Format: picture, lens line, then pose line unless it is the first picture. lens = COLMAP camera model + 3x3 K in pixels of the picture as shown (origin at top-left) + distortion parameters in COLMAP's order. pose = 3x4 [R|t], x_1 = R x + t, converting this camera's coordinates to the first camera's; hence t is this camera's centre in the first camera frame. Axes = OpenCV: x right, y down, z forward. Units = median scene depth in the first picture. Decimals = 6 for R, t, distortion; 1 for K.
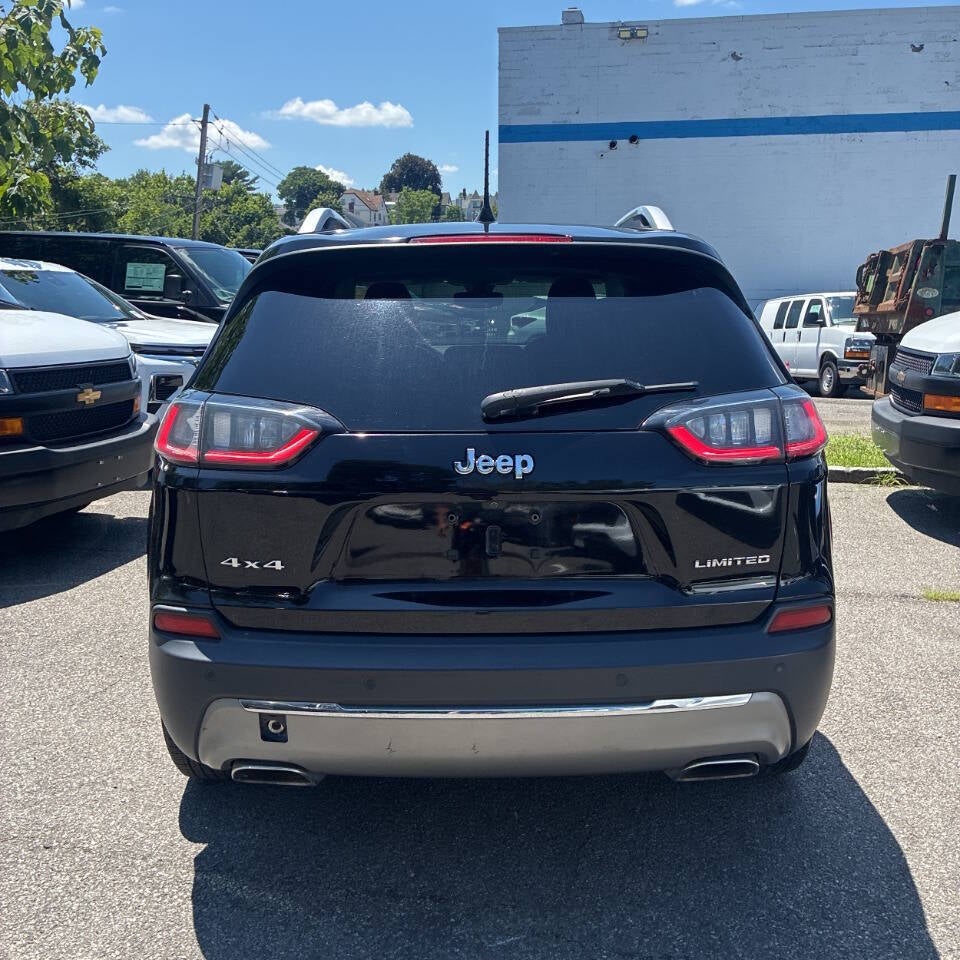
lens RADIAL K [[974.0, 0, 475.7], [0, 974.0, 479.9], [0, 0, 1]] dist [0.024479, -0.017952]
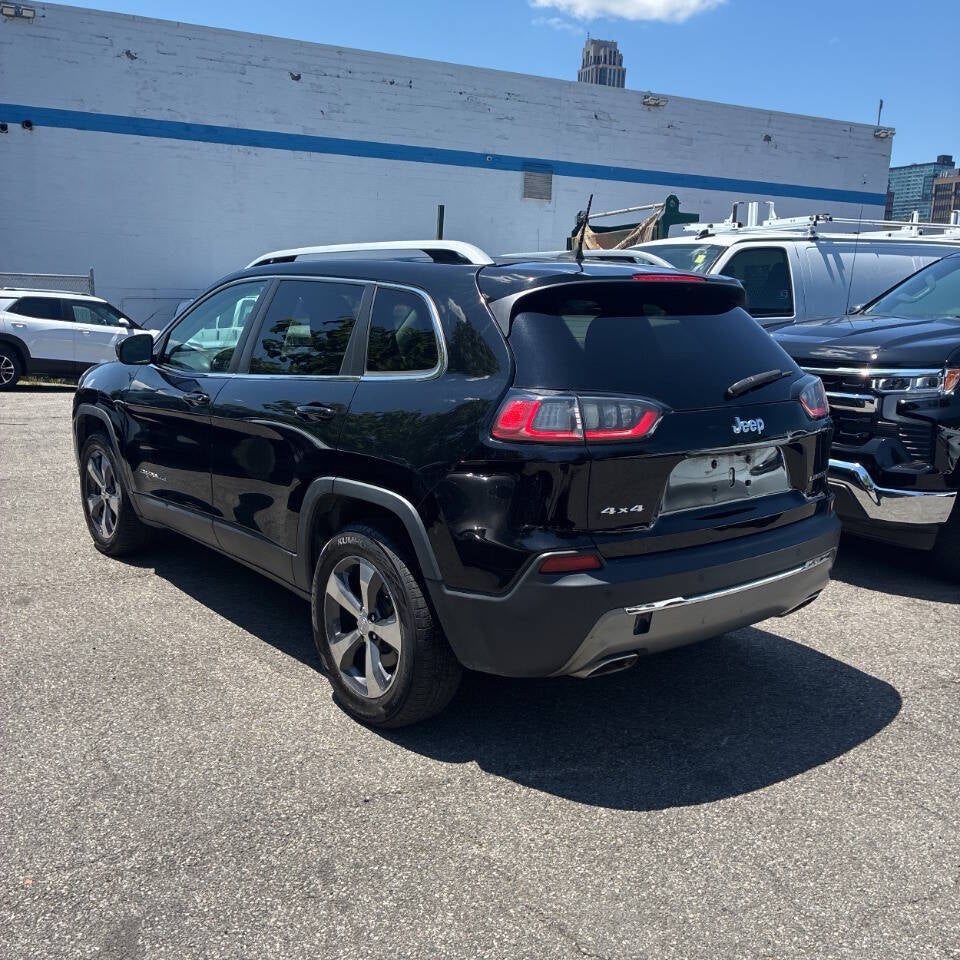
lens RADIAL K [[974.0, 0, 475.7], [0, 974.0, 479.9], [0, 0, 1]] dist [0.024479, -0.017952]
pose [[0.787564, -0.097044, 0.608544, -0.109847], [0.094921, 0.994841, 0.035802, -0.002326], [-0.608879, 0.029567, 0.792712, 0.002055]]
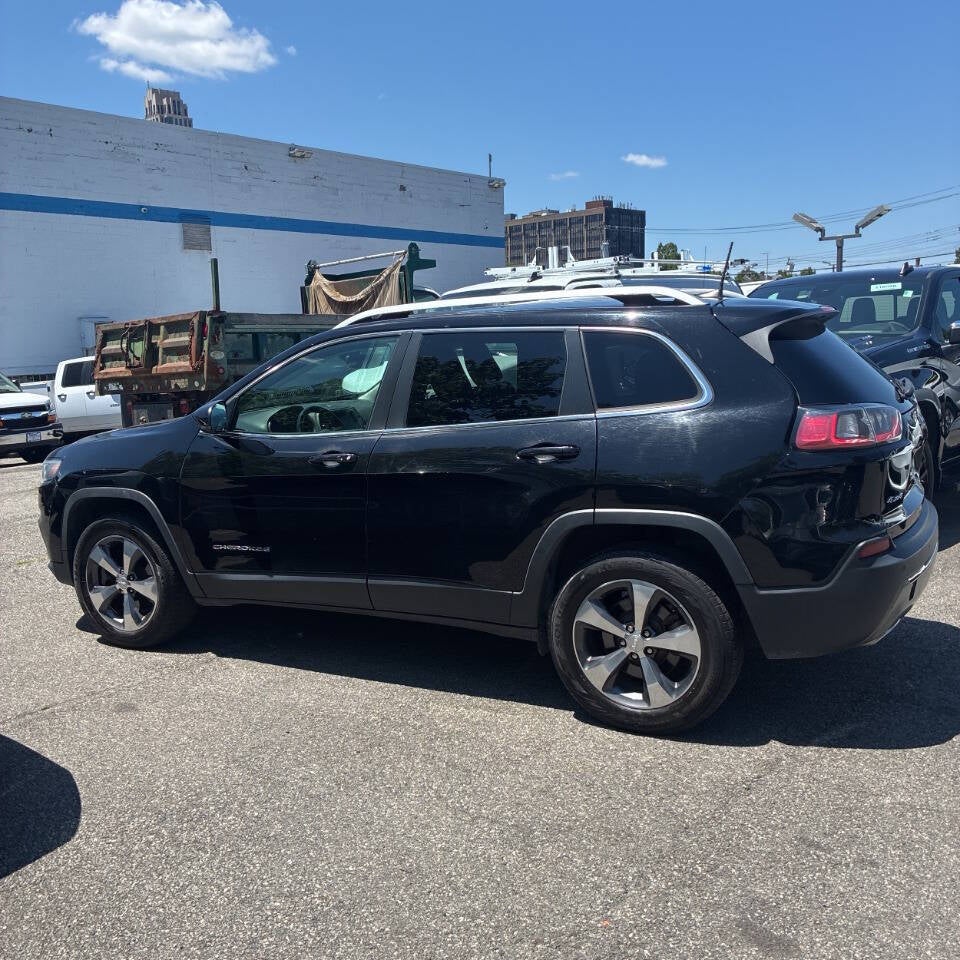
lens RADIAL K [[974.0, 0, 475.7], [0, 974.0, 479.9], [0, 0, 1]] dist [0.024479, -0.017952]
pose [[0.492006, -0.146925, 0.858105, -0.179352], [0.207367, 0.977065, 0.048396, -0.015442], [-0.845535, 0.154131, 0.511189, 0.066024]]
